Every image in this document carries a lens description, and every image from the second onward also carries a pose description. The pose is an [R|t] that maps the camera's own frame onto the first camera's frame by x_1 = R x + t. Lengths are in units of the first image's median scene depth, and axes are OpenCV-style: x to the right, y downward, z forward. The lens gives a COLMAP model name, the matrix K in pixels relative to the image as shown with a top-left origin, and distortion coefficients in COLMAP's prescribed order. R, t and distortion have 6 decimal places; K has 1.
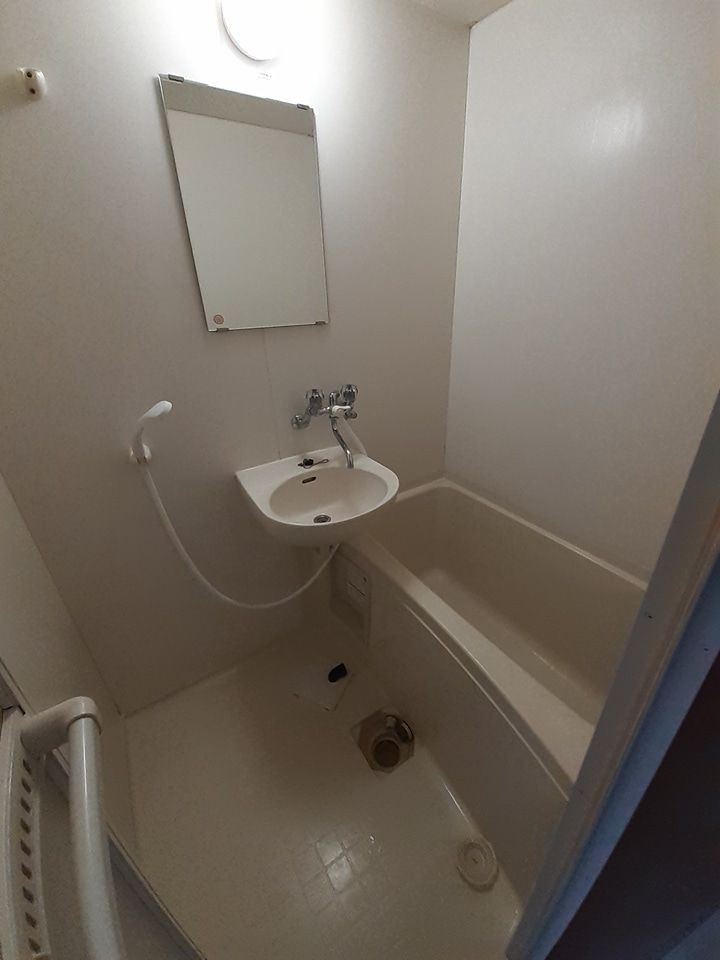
lens RADIAL K [[376.6, 0, 371.4], [0, 376.6, 463.4], [0, 0, 1]] dist [-0.001159, -0.000024]
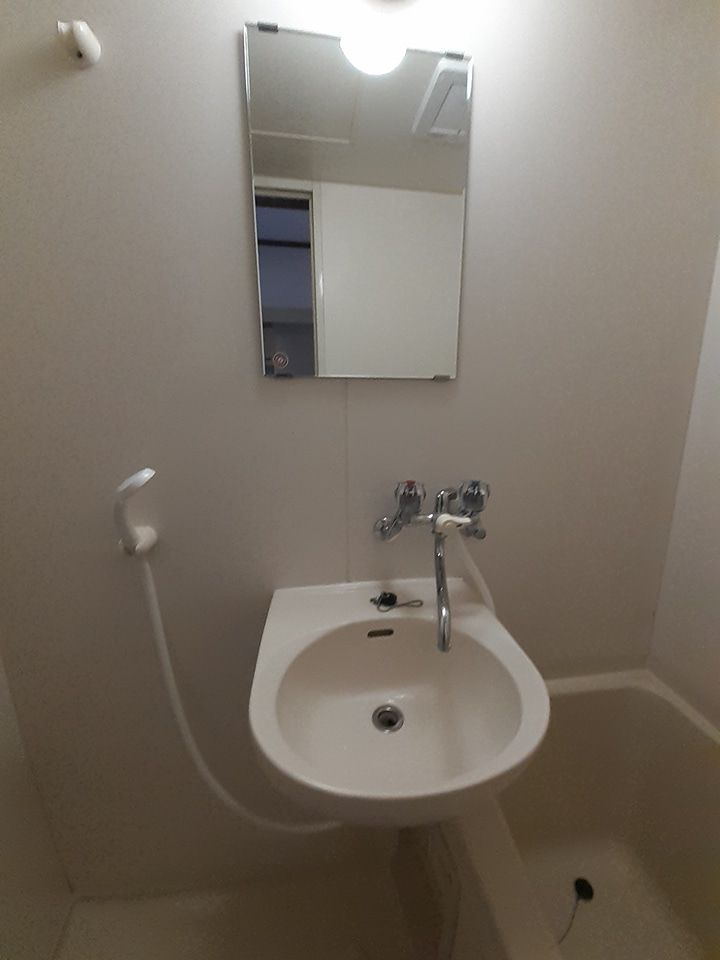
lens RADIAL K [[376.6, 0, 371.4], [0, 376.6, 463.4], [0, 0, 1]] dist [-0.001159, -0.000024]
pose [[0.908710, 0.114345, -0.401462, 0.022767], [-0.201843, 0.962205, -0.182816, -0.099110], [0.365384, 0.247159, 0.897445, 0.426659]]
